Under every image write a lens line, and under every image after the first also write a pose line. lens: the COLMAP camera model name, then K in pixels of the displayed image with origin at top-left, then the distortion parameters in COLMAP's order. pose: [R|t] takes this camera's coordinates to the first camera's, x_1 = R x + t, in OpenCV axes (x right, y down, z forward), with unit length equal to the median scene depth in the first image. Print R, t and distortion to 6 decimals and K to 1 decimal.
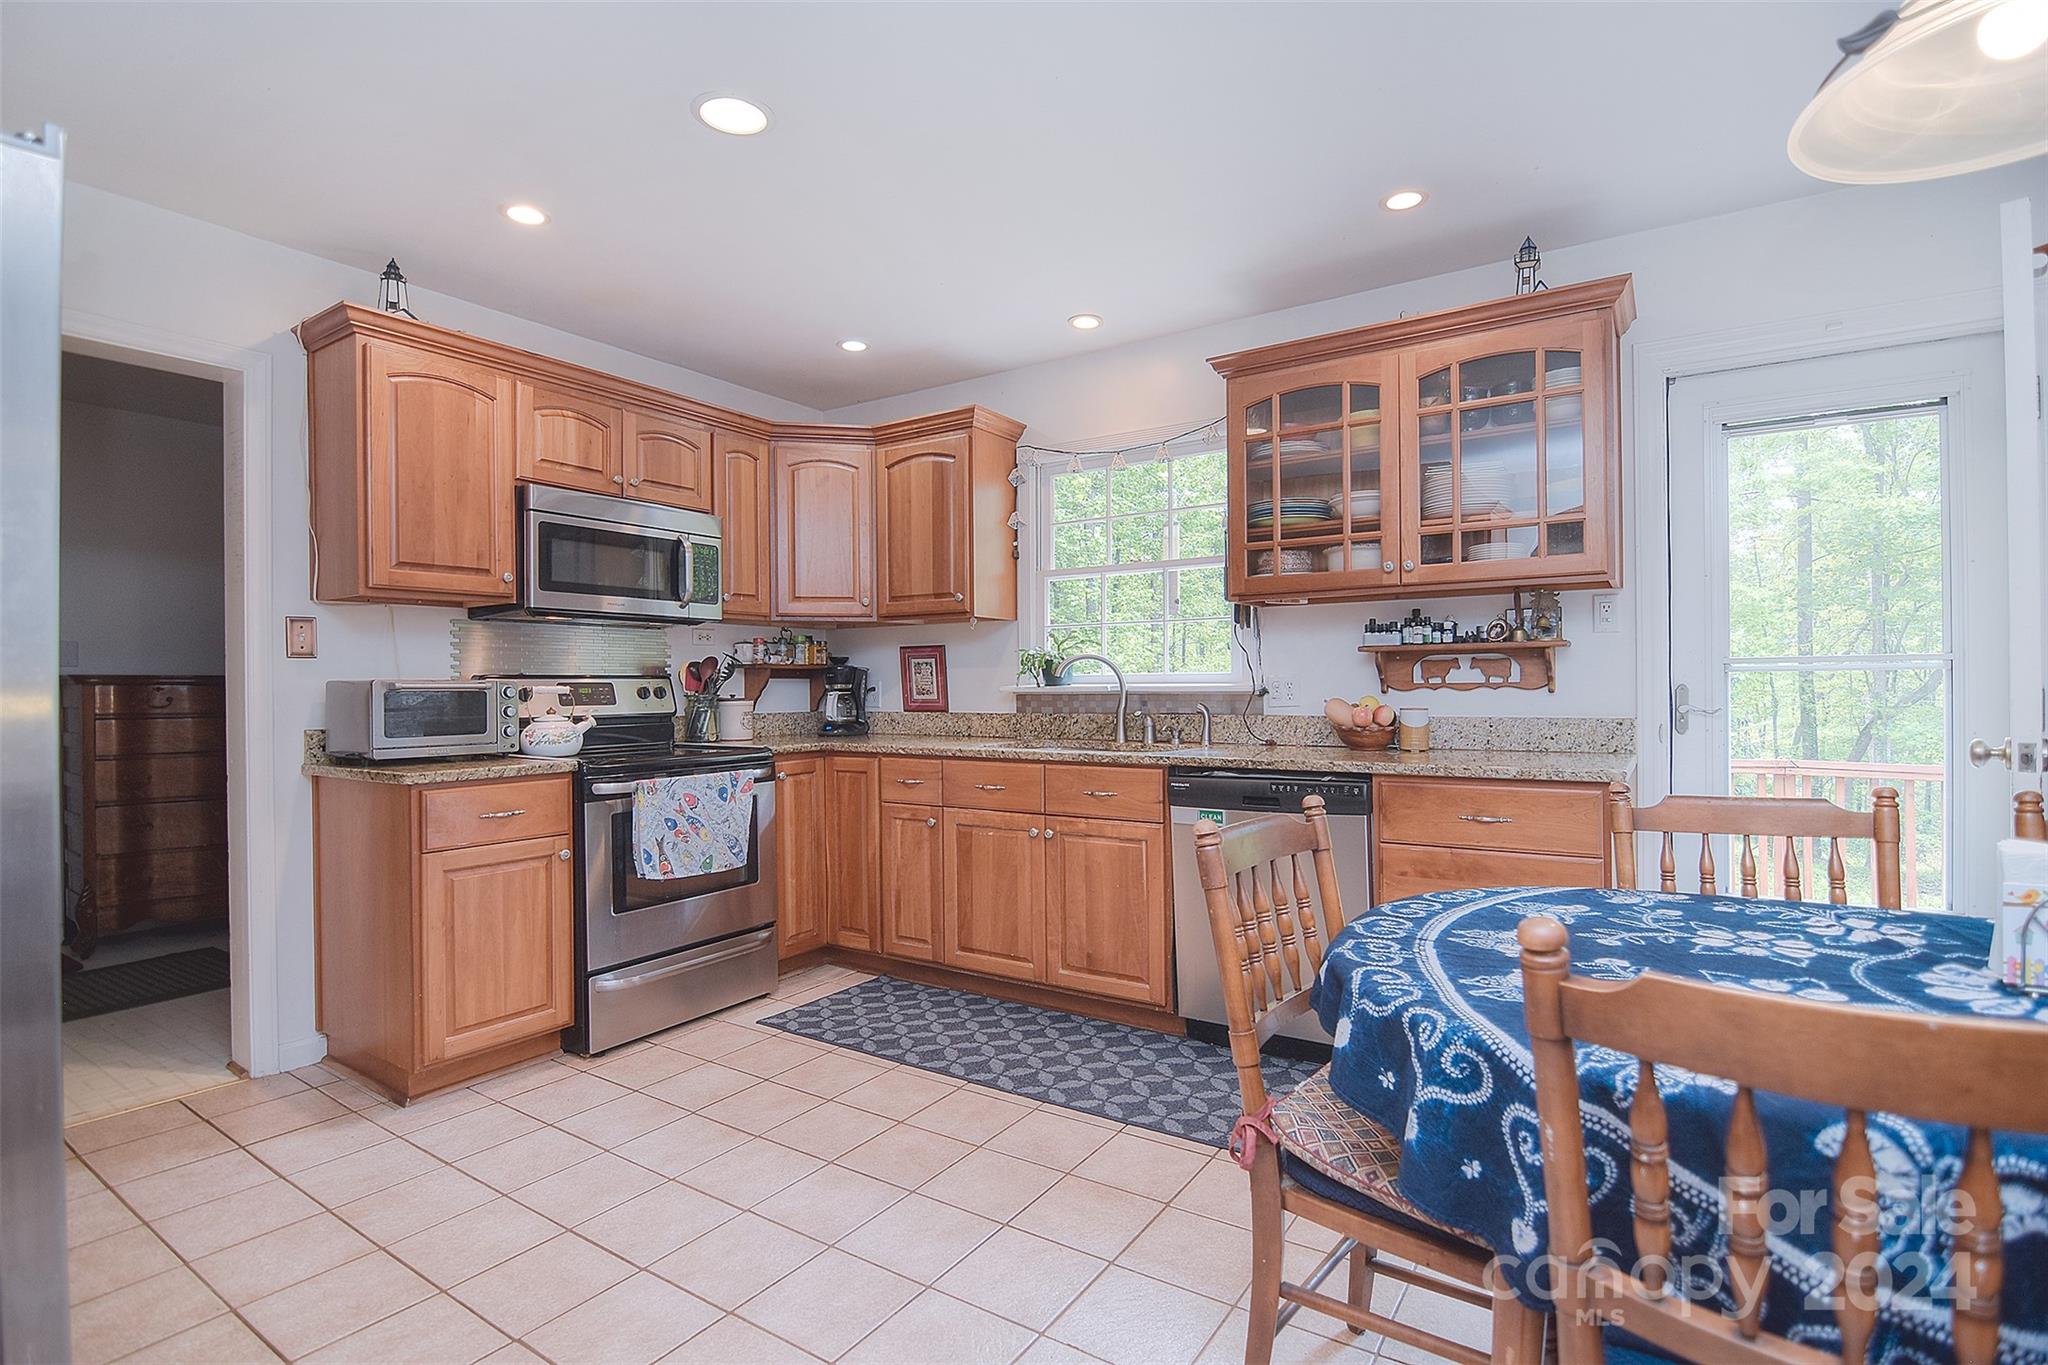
lens RADIAL K [[984.3, 0, 1030.8], [0, 984.3, 685.0], [0, 0, 1]] dist [0.001218, -0.017516]
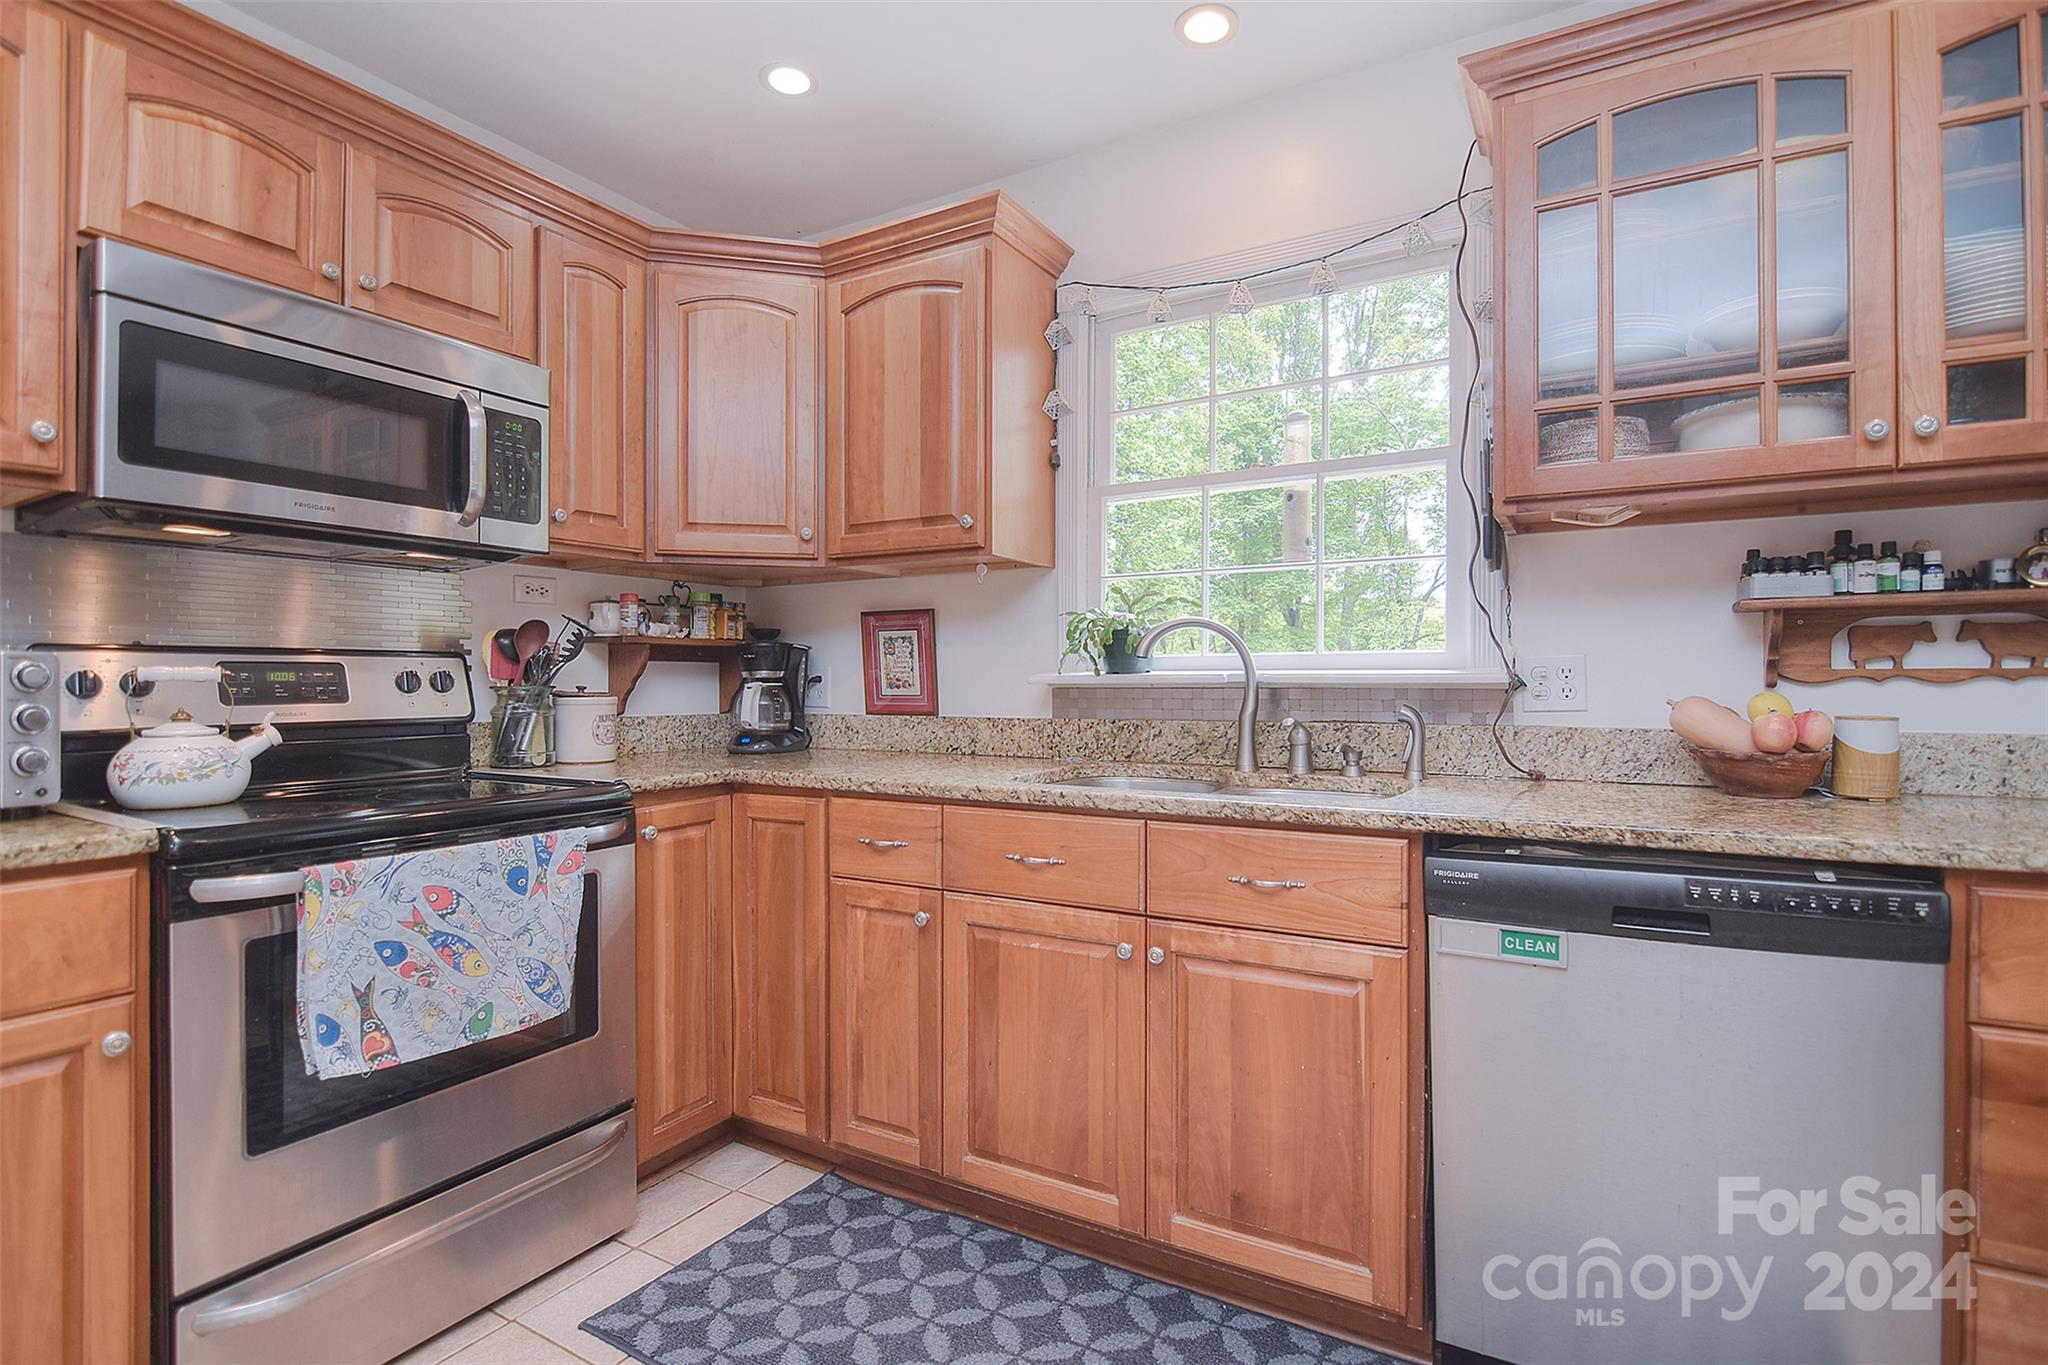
lens RADIAL K [[987.6, 0, 1026.4], [0, 987.6, 666.3], [0, 0, 1]] dist [0.000987, -0.016717]
pose [[0.998812, 0.006283, 0.048318, -0.069505], [-0.005527, 0.999860, -0.015771, 0.006413], [-0.048411, 0.015485, 0.998707, 0.438726]]
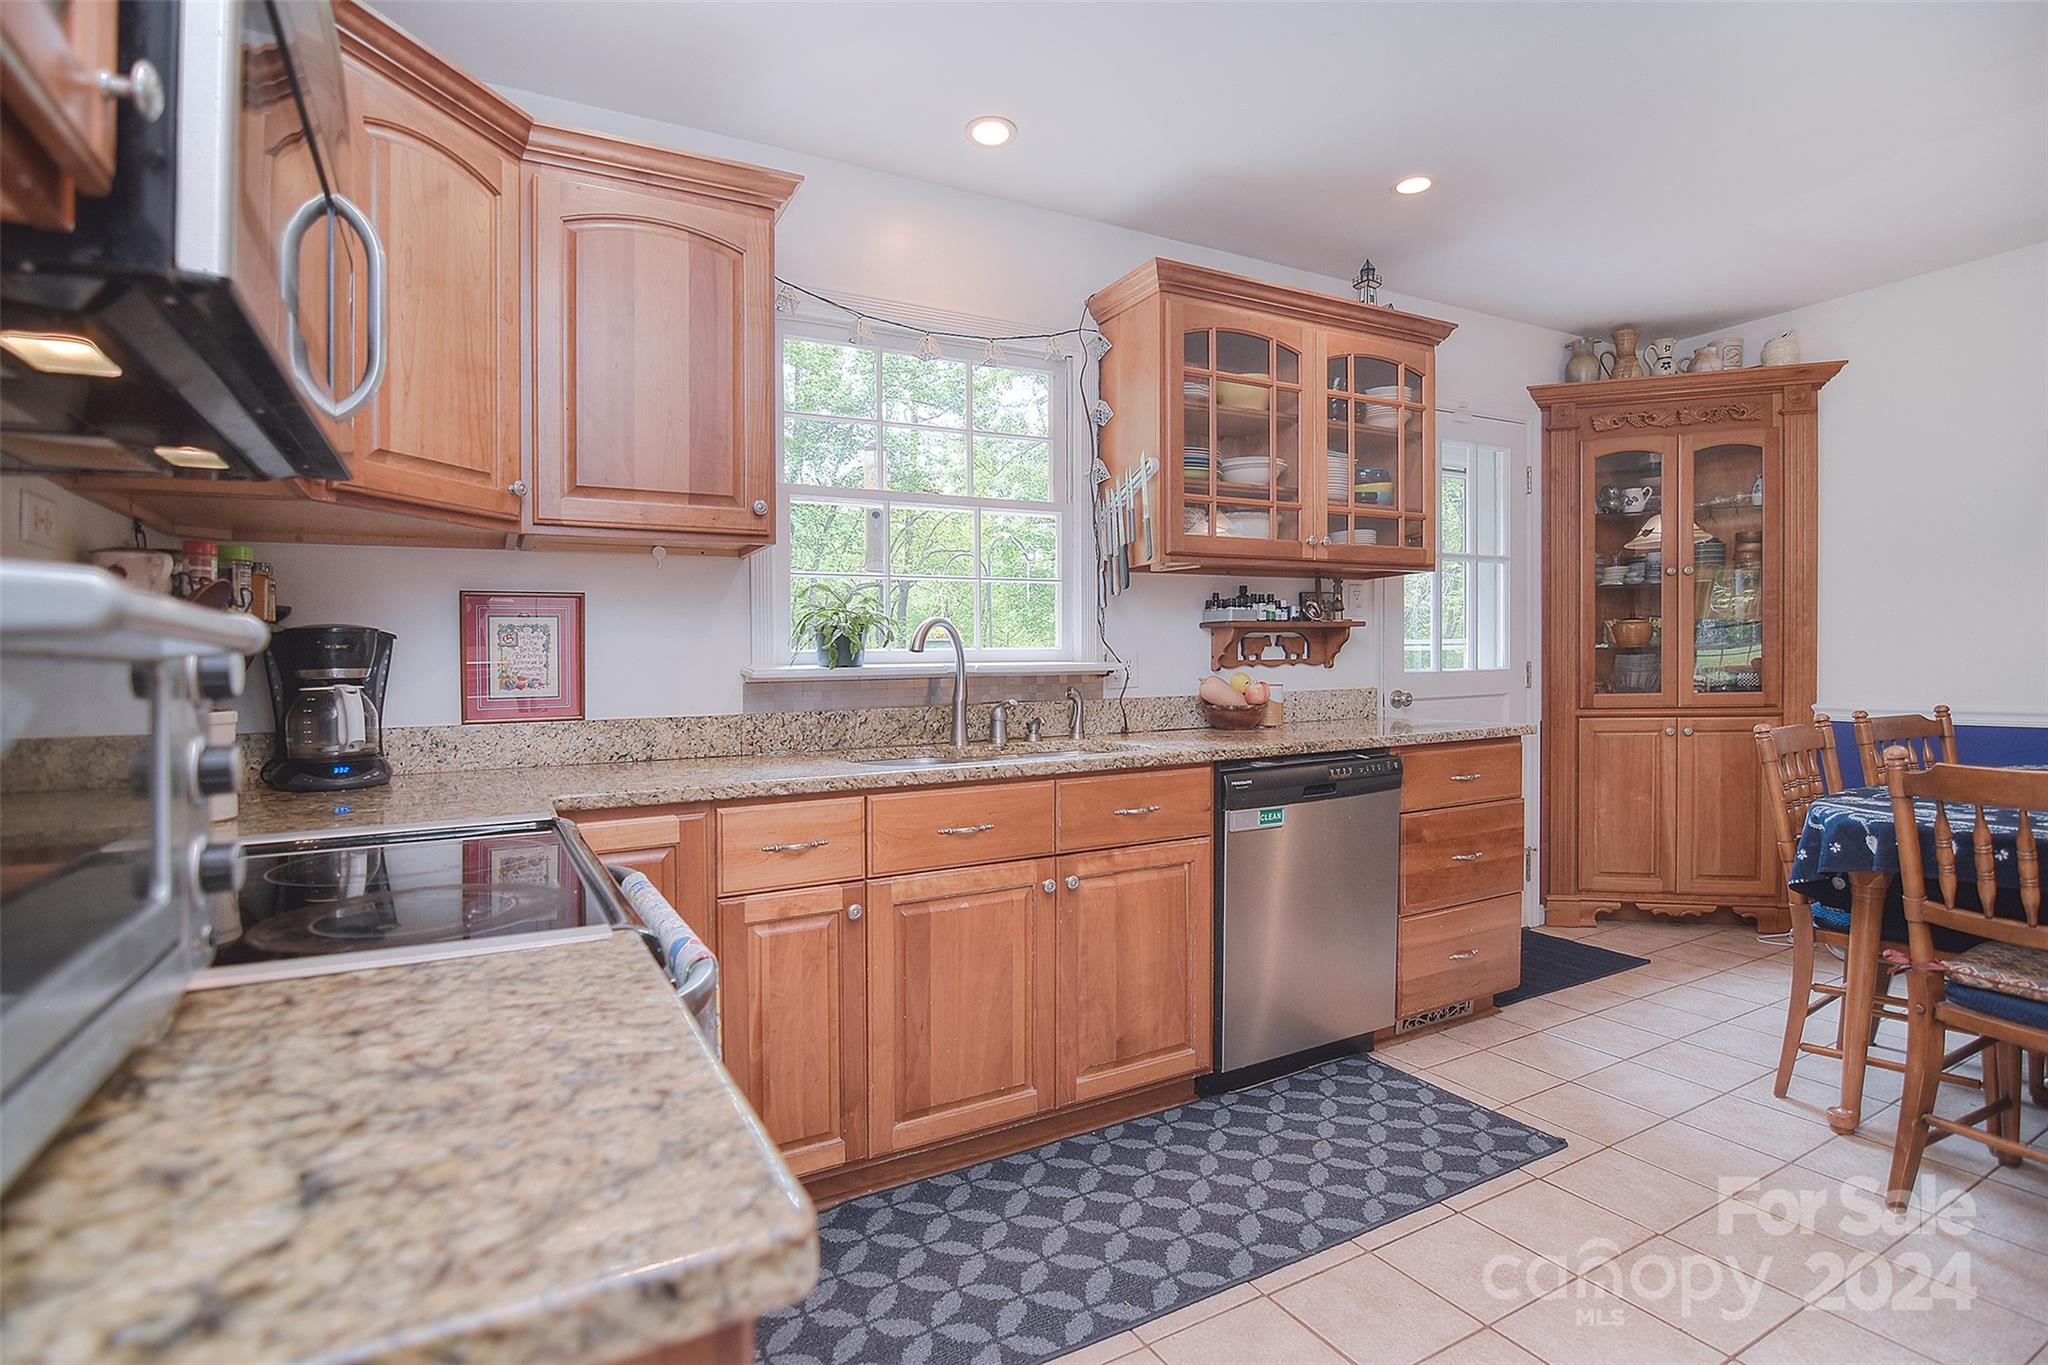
lens RADIAL K [[984.3, 0, 1030.8], [0, 984.3, 685.0], [0, 0, 1]] dist [0.001218, -0.017516]
pose [[0.467693, -0.016222, 0.883742, -0.534074], [0.017284, 0.999808, 0.009205, 0.009306], [-0.883722, 0.010970, 0.467884, 0.648695]]
